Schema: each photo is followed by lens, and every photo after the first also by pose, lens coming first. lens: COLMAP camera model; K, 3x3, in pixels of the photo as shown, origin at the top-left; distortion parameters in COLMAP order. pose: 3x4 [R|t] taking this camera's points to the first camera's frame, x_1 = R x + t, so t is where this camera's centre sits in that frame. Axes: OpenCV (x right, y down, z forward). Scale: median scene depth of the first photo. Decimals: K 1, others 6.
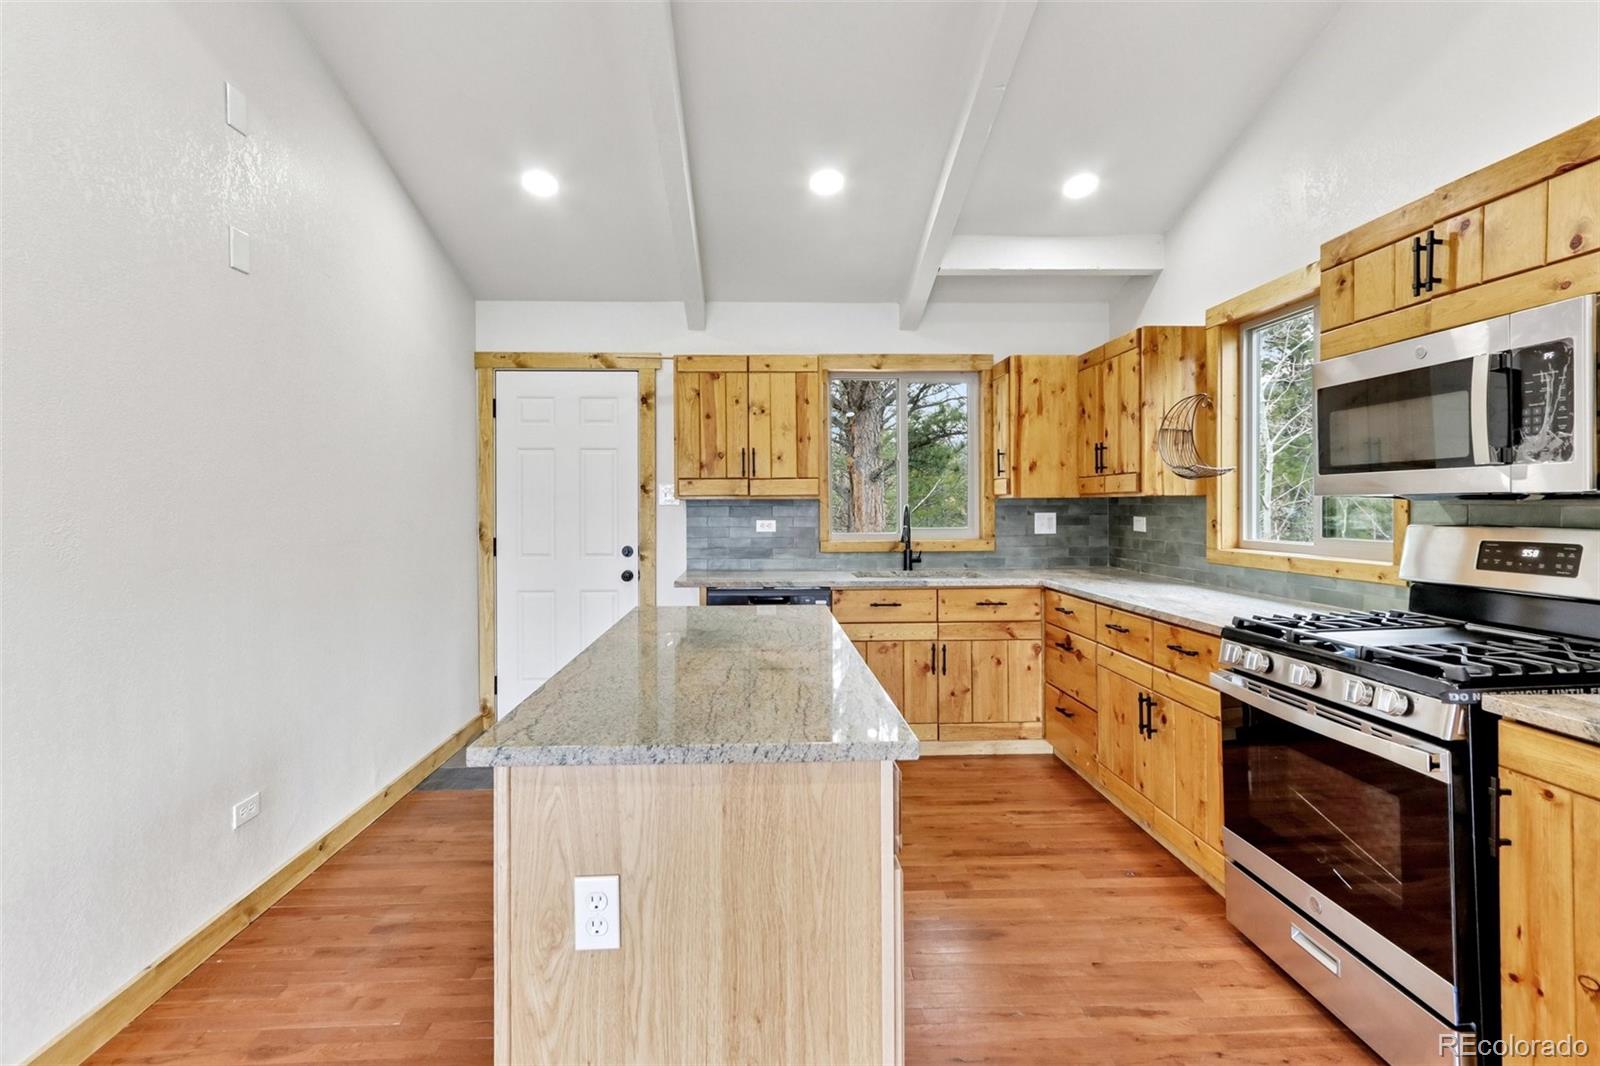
lens RADIAL K [[746.6, 0, 788.0], [0, 746.6, 508.8], [0, 0, 1]] dist [0.004266, 0.002177]
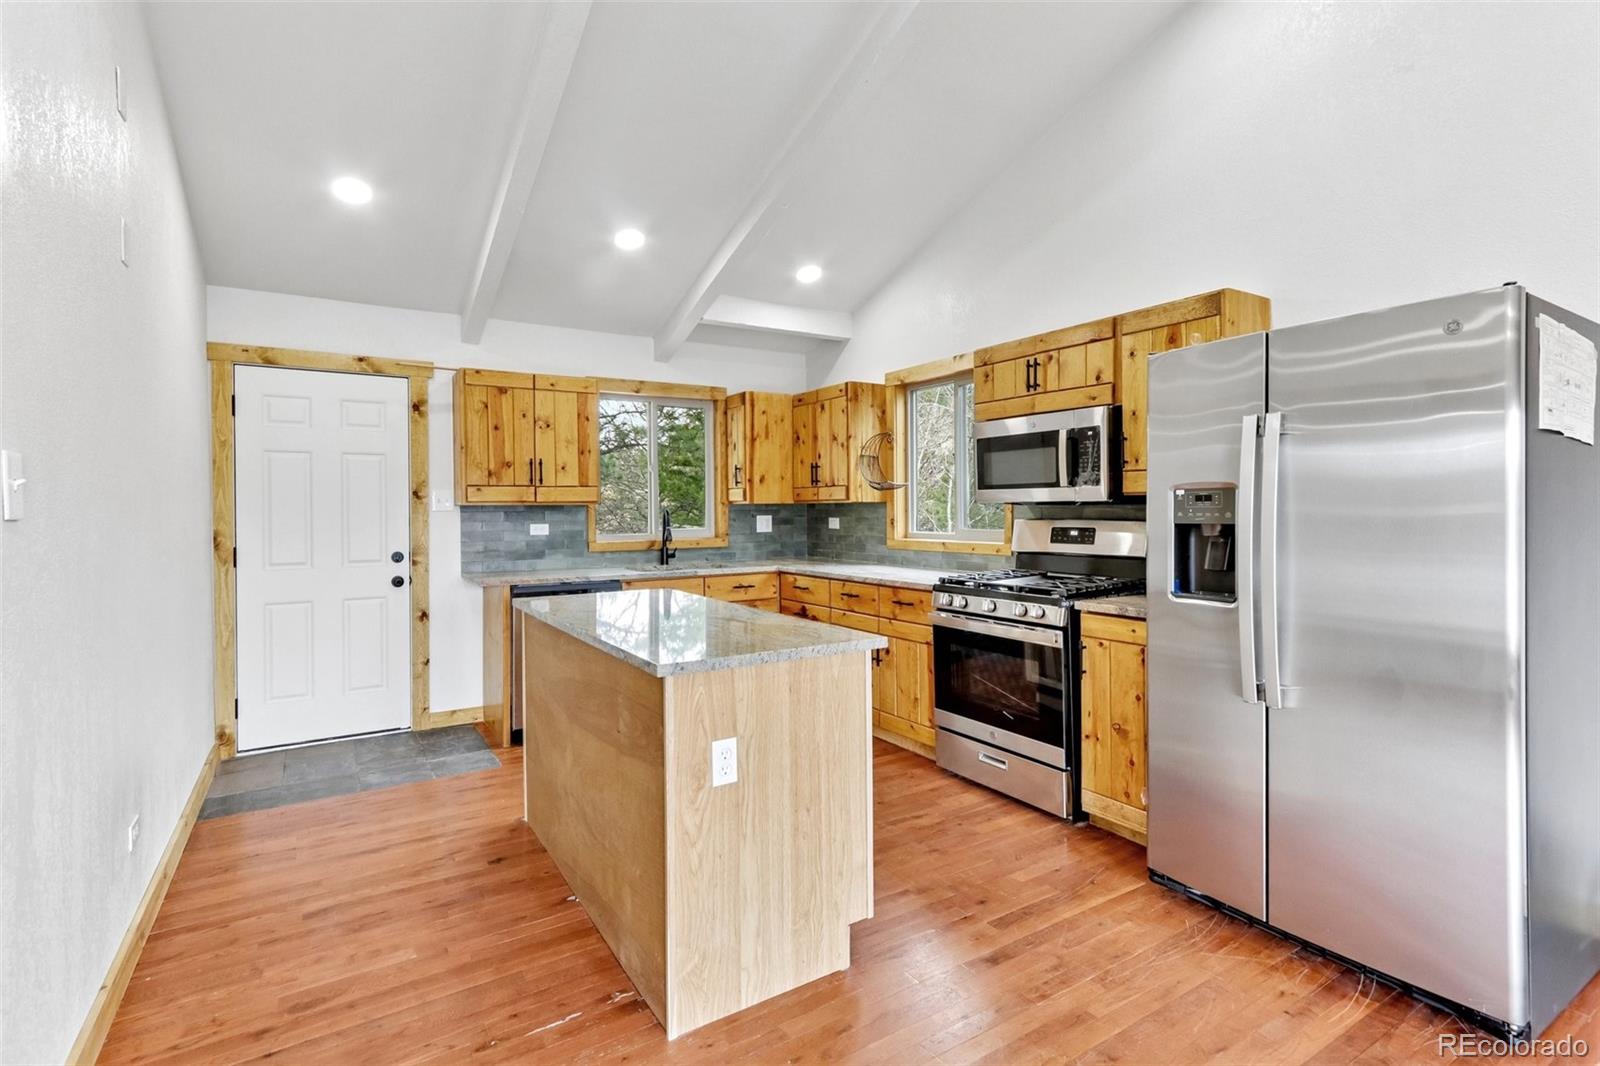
lens RADIAL K [[746.6, 0, 784.0], [0, 746.6, 514.0], [0, 0, 1]] dist [0.004266, 0.002177]
pose [[0.872456, -0.006794, 0.488645, -0.289860], [0.007154, 0.999974, 0.001131, 0.001834], [-0.488640, 0.002509, 0.872482, -0.146107]]
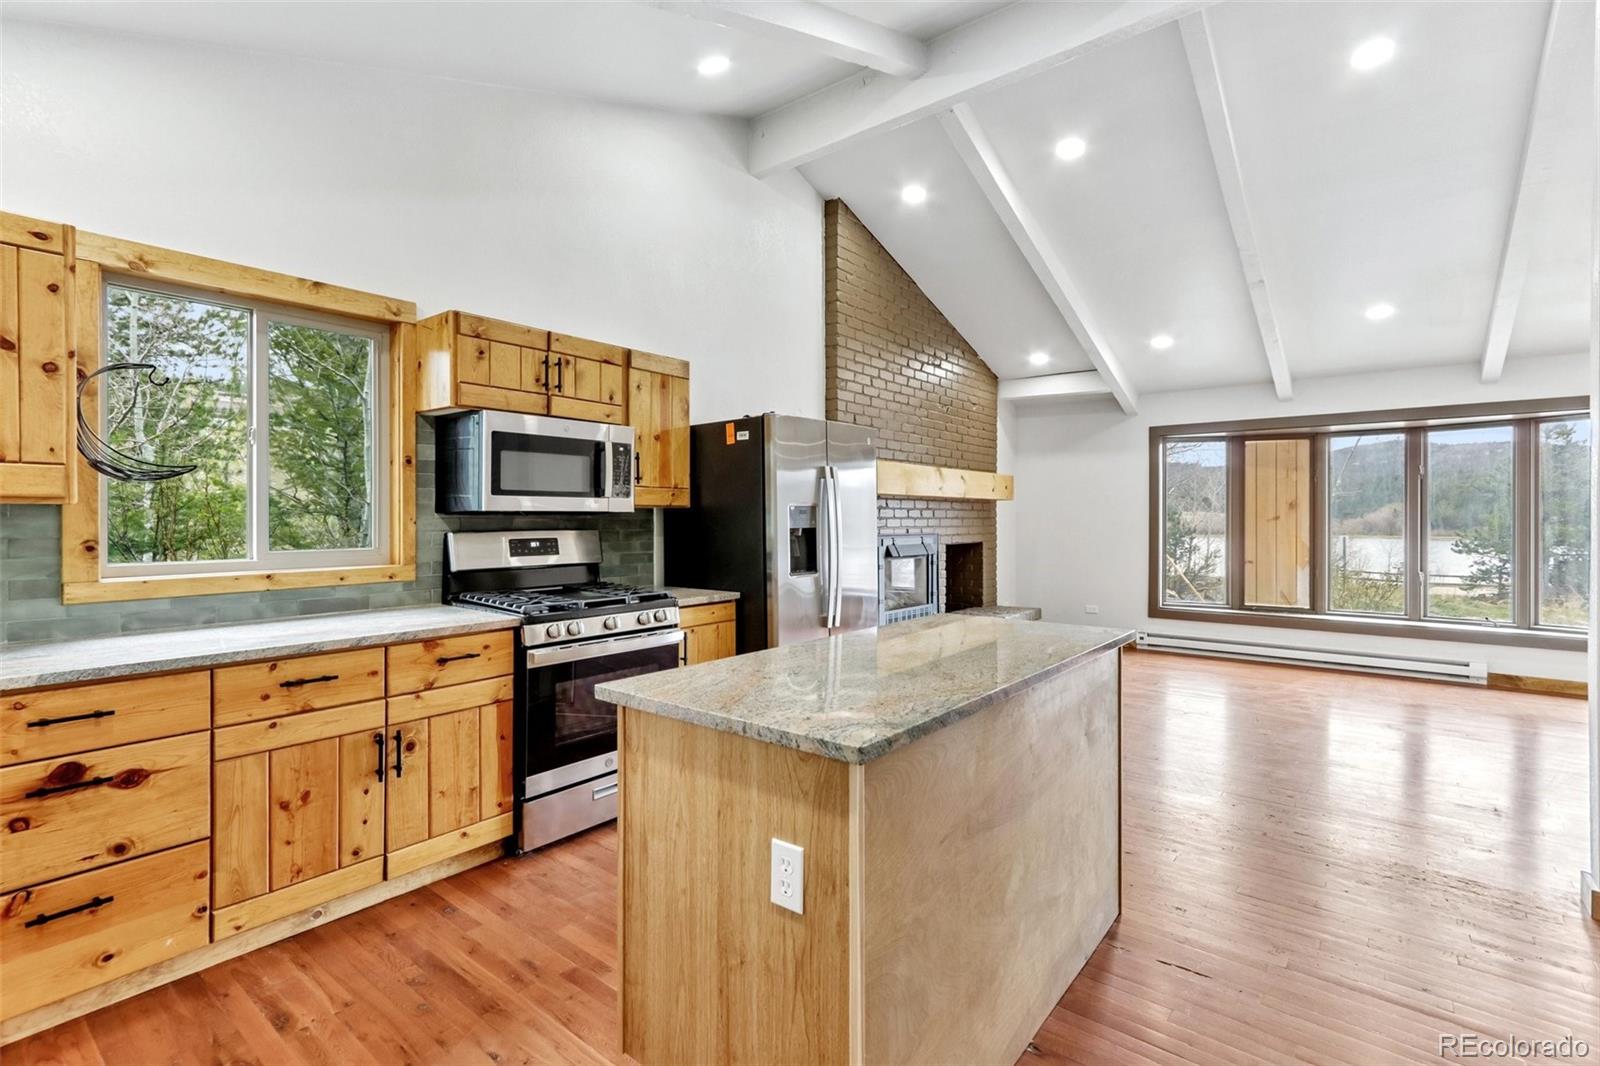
lens RADIAL K [[746.6, 0, 781.4], [0, 746.6, 513.9], [0, 0, 1]] dist [0.004266, 0.002177]
pose [[-0.741805, 0.006004, 0.670589, -0.334325], [0.006184, 0.999979, -0.002113, -0.003480], [-0.670587, 0.002580, -0.741826, 0.978445]]
